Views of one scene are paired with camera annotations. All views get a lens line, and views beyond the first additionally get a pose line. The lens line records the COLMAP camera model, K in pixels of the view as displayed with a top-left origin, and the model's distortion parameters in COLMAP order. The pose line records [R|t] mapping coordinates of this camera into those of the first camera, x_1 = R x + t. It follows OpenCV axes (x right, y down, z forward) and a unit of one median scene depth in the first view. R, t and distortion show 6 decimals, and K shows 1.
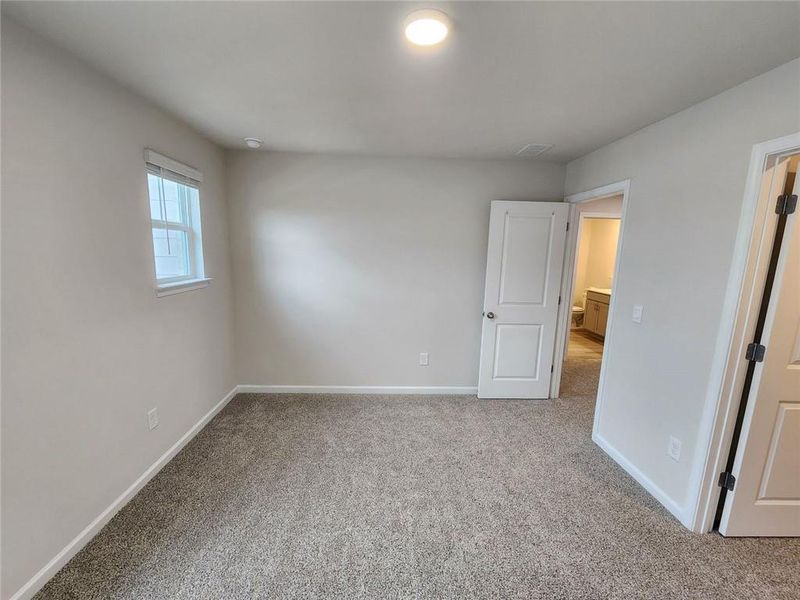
lens RADIAL K [[327.2, 0, 399.2], [0, 327.2, 300.3], [0, 0, 1]] dist [0.001996, -0.000873]
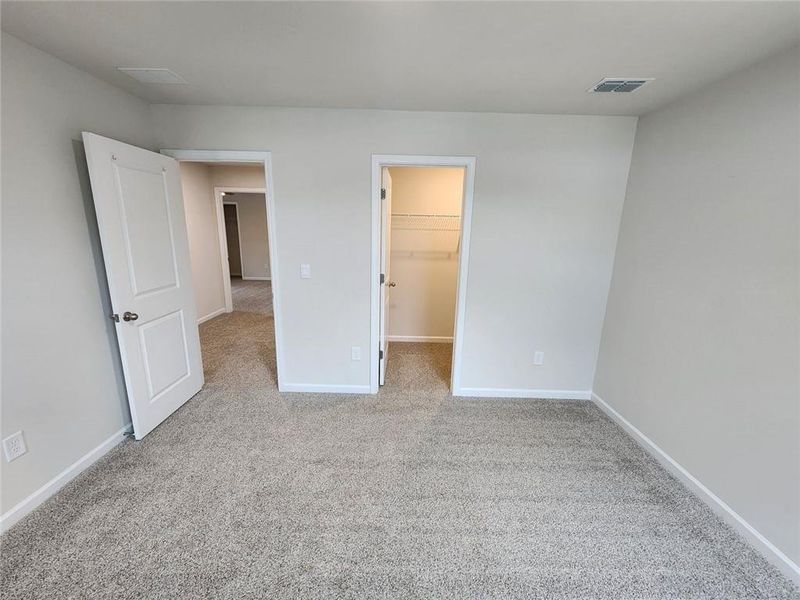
lens RADIAL K [[327.2, 0, 395.9], [0, 327.2, 300.6], [0, 0, 1]] dist [0.001996, -0.000873]
pose [[0.048296, -0.244003, 0.968571, -0.350167], [0.137094, 0.962145, 0.235548, -0.070986], [-0.989380, 0.121410, 0.079919, 0.428554]]
